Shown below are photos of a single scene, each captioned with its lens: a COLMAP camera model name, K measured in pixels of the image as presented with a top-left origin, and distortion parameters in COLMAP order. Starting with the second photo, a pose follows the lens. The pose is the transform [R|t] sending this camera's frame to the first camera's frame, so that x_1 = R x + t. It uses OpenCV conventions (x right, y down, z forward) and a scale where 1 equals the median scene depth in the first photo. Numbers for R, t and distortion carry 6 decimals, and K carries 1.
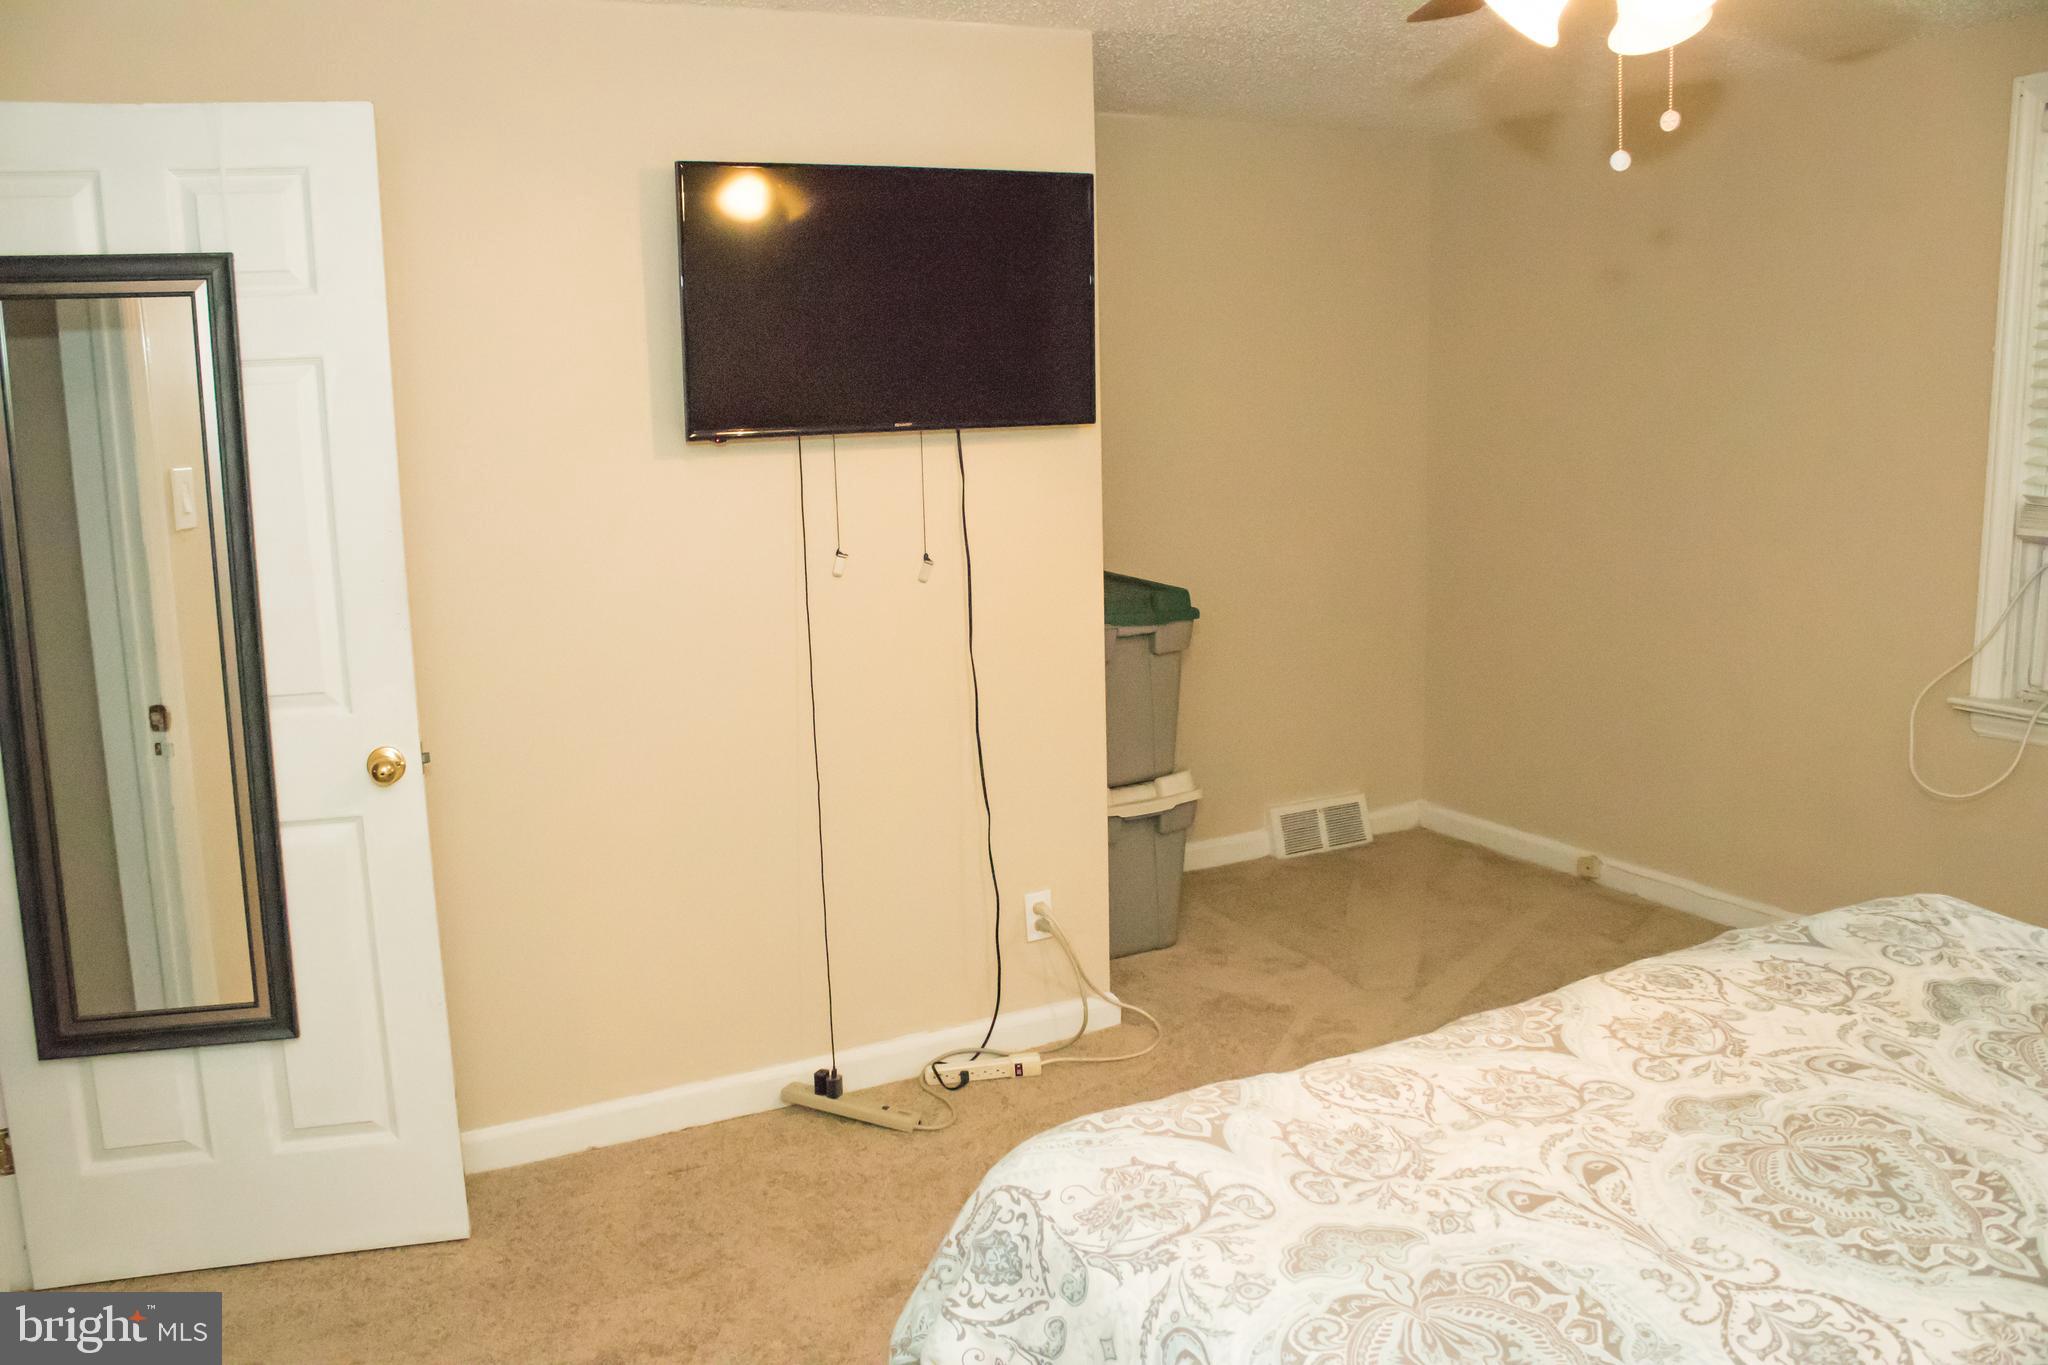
lens RADIAL K [[1701.1, 0, 1012.9], [0, 1701.1, 678.1], [0, 0, 1]] dist [-0.168859, 0.156568]
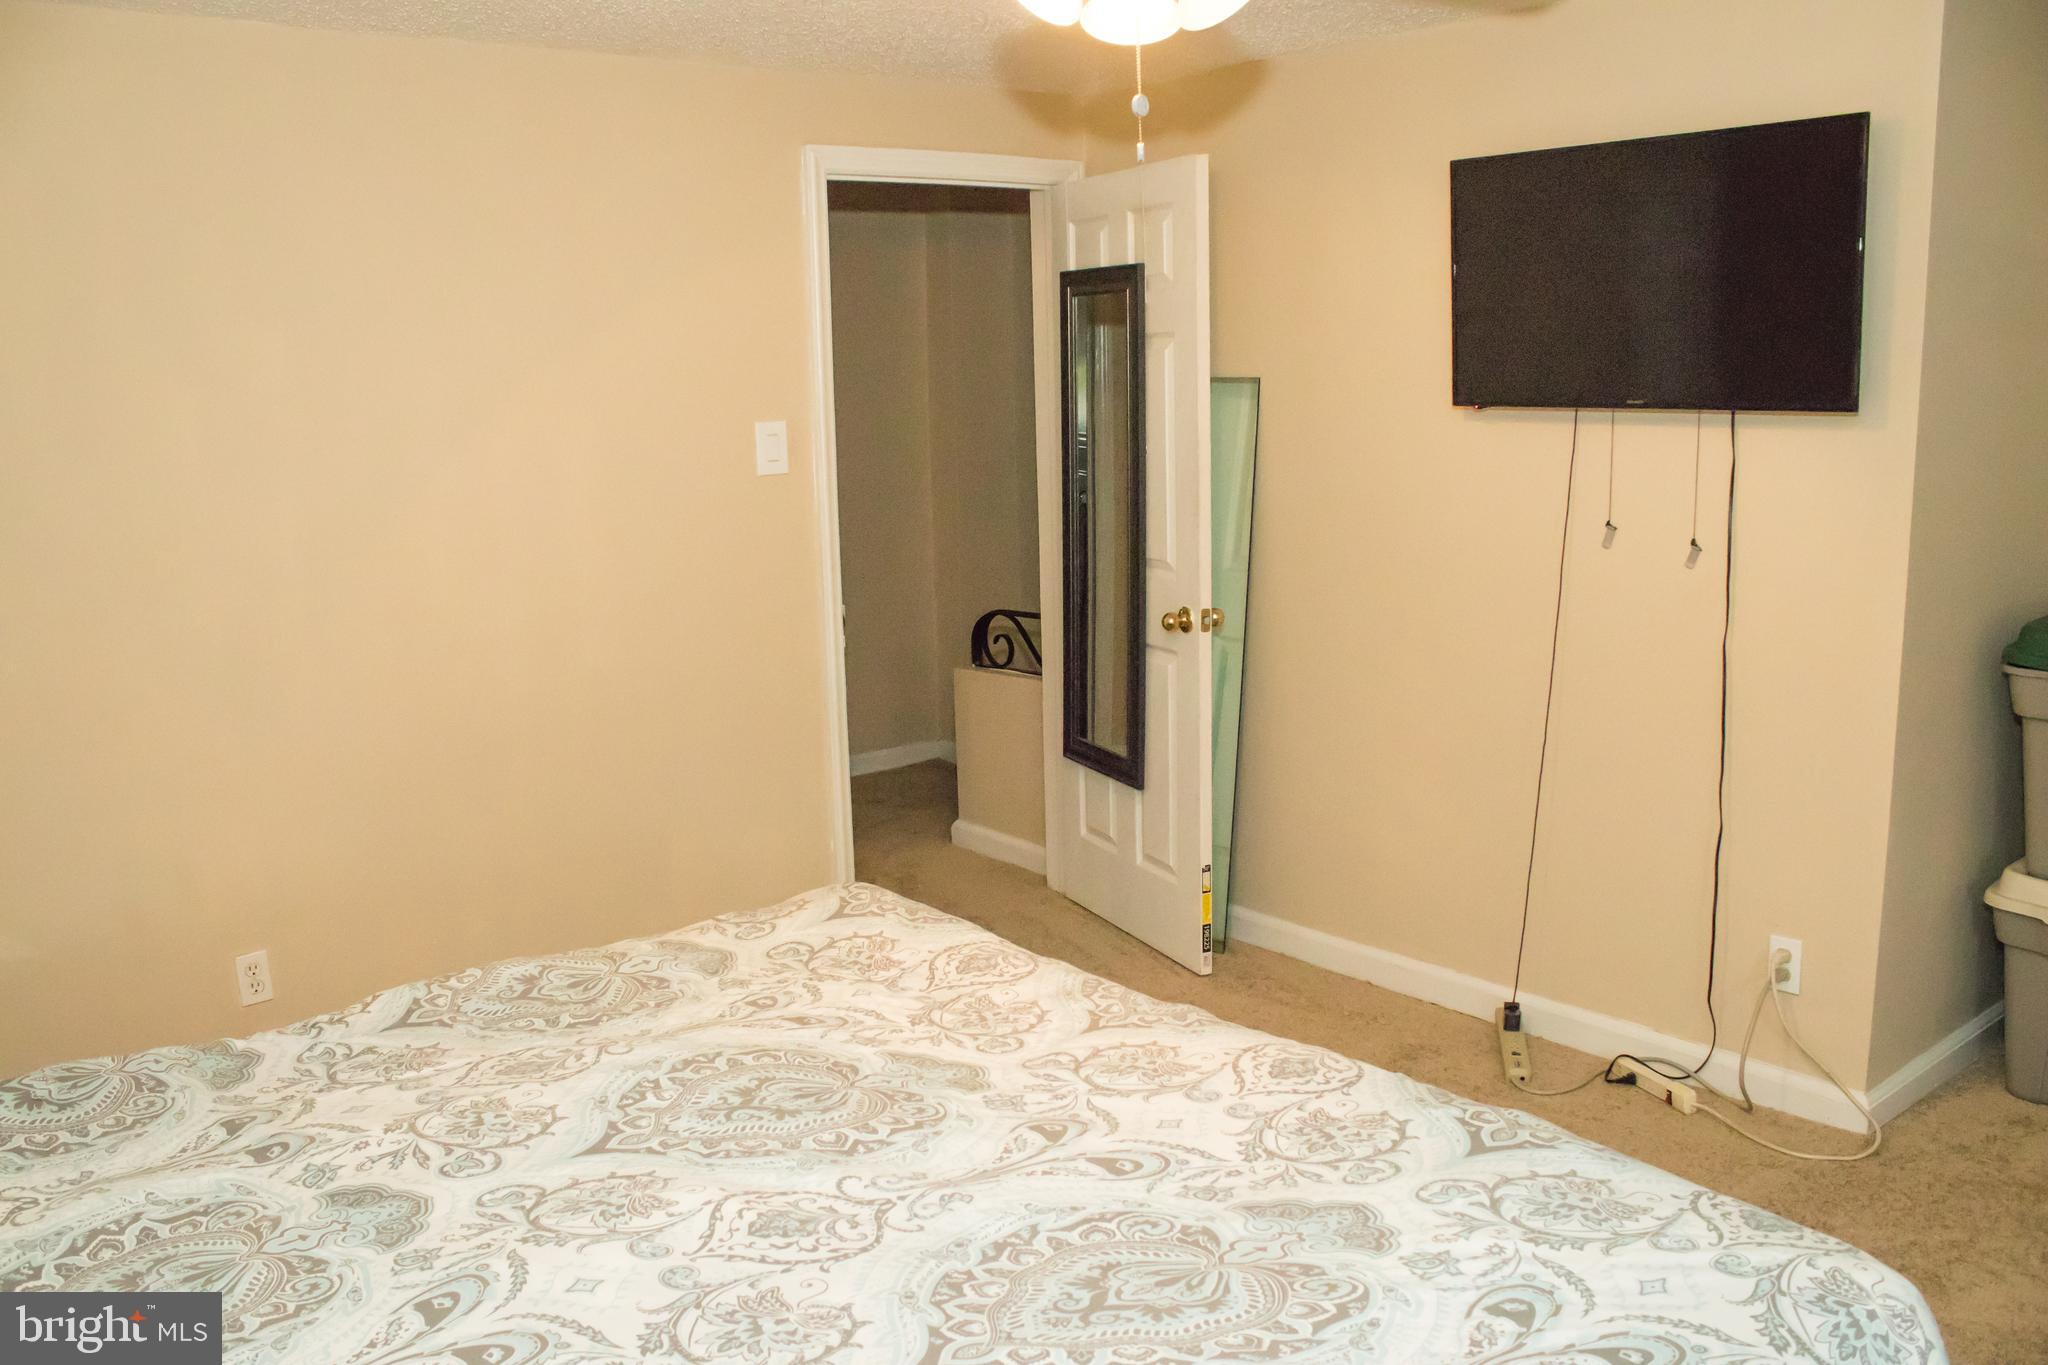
lens RADIAL K [[1701.1, 0, 1011.6], [0, 1701.1, 688.5], [0, 0, 1]] dist [-0.168859, 0.156568]
pose [[0.199137, 0.203687, -0.958570, 0.935553], [-0.152981, 0.972630, 0.174894, -0.114146], [0.967957, 0.111815, 0.224847, 0.507882]]
